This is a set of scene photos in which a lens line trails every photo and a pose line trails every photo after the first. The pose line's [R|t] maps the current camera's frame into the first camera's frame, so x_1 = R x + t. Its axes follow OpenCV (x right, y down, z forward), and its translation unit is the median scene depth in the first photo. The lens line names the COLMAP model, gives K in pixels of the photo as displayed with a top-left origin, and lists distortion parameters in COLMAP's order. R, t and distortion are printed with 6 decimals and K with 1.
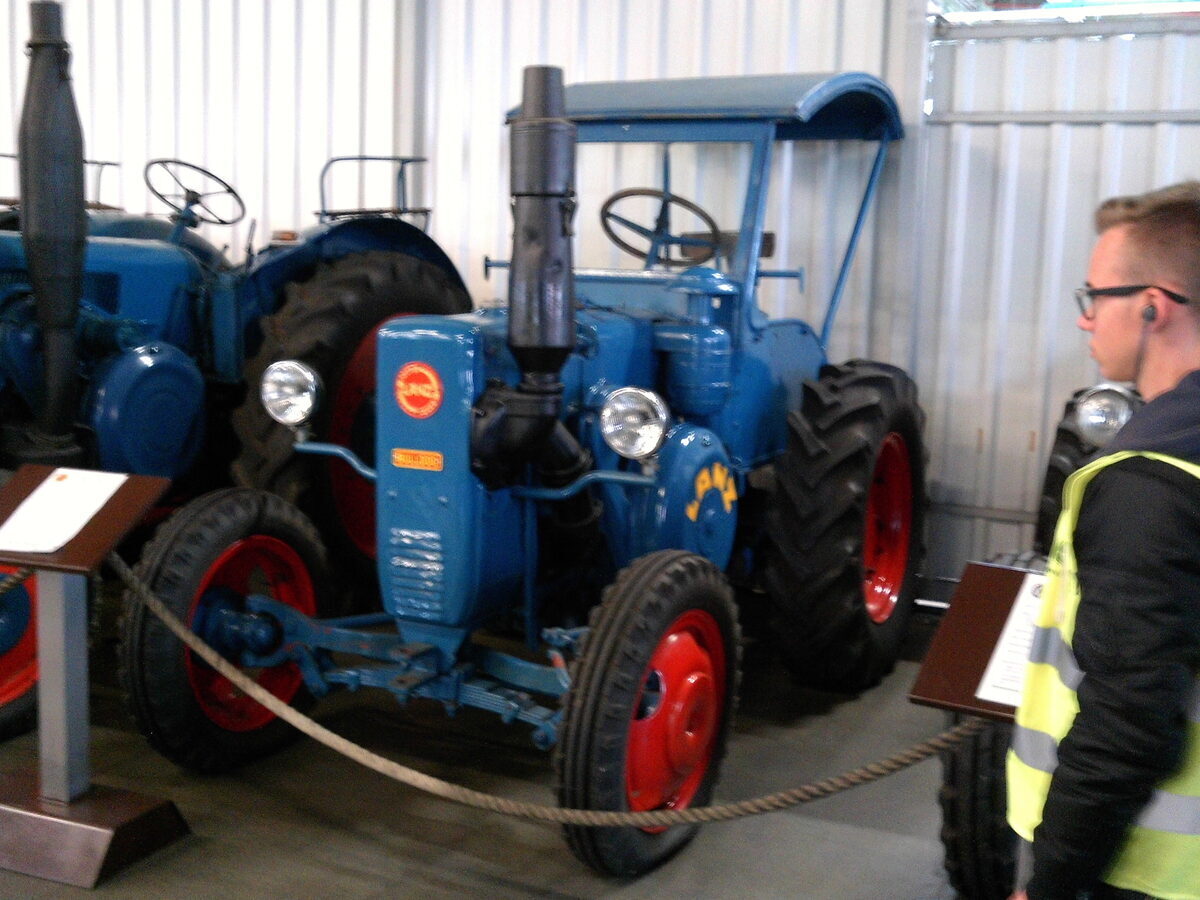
lens RADIAL K [[1449.0, 0, 605.4], [0, 1449.0, 447.9], [0, 0, 1]] dist [-0.030497, 0.000000]
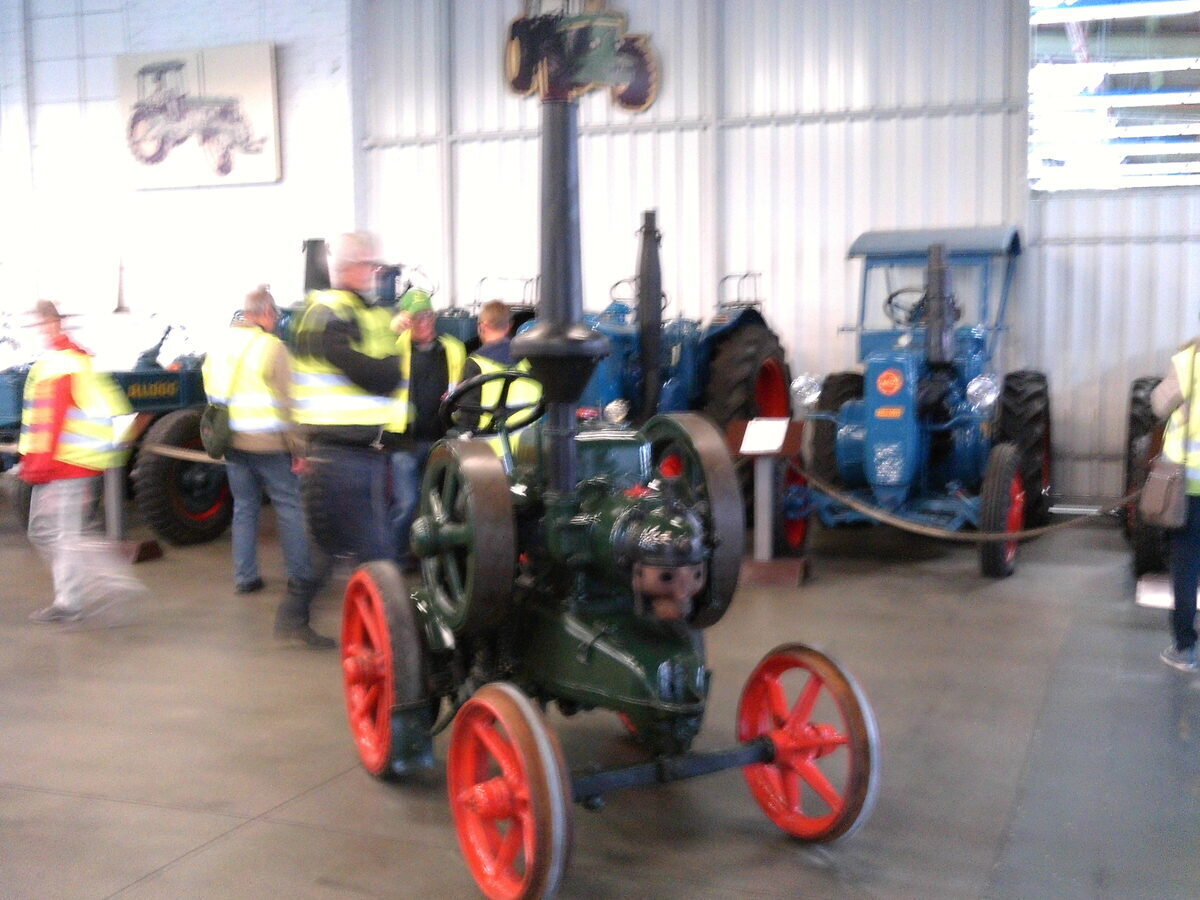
lens RADIAL K [[1449.0, 0, 600.4], [0, 1449.0, 450.7], [0, 0, 1]] dist [-0.030497, 0.000000]
pose [[0.996371, -0.047150, 0.070865, -0.601599], [0.050357, 0.997754, -0.044174, 0.117403], [-0.068623, 0.047583, 0.996507, -1.014939]]
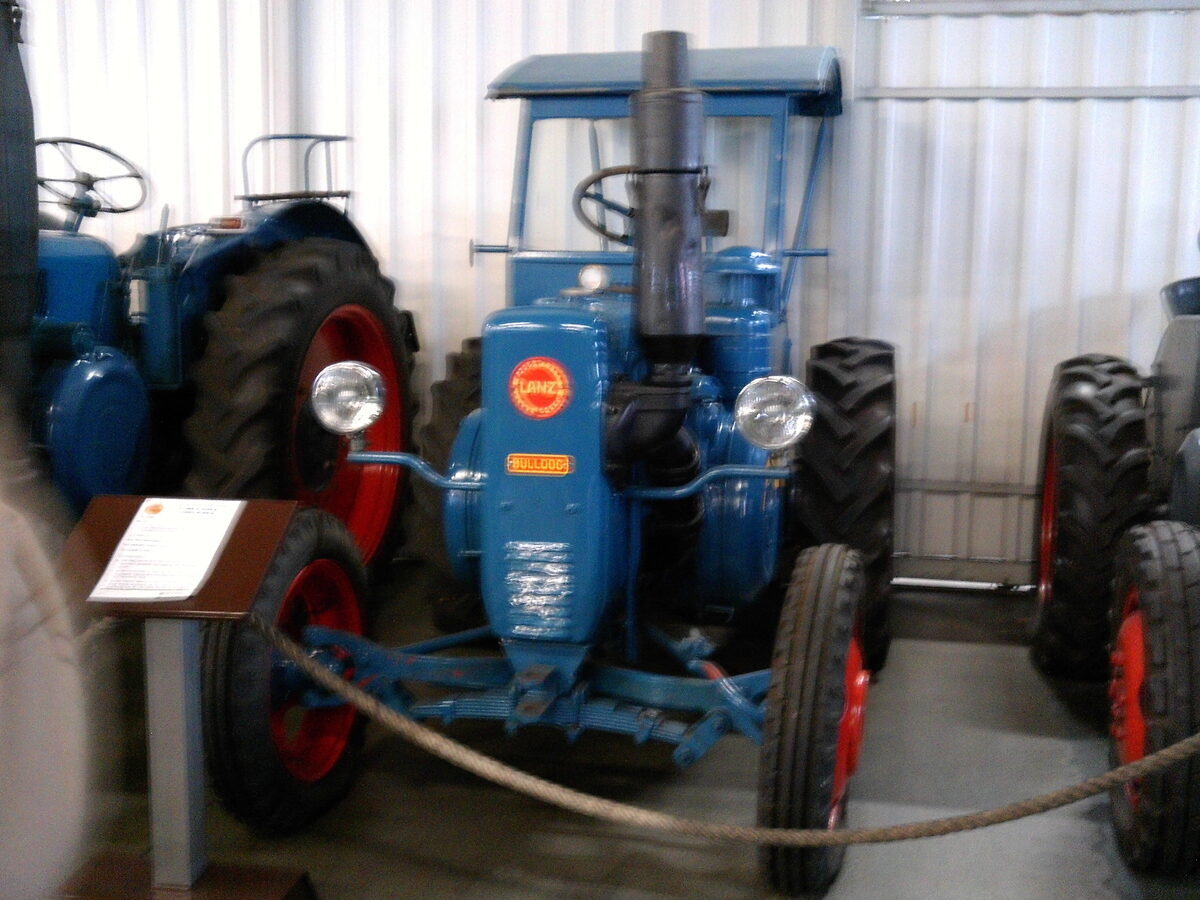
lens RADIAL K [[1449.0, 0, 610.3], [0, 1449.0, 446.0], [0, 0, 1]] dist [-0.030497, 0.000000]
pose [[0.973226, -0.052577, 0.223754, -0.230106], [0.050384, 0.998610, 0.015505, -0.012228], [-0.224259, -0.003816, 0.974522, 0.083090]]
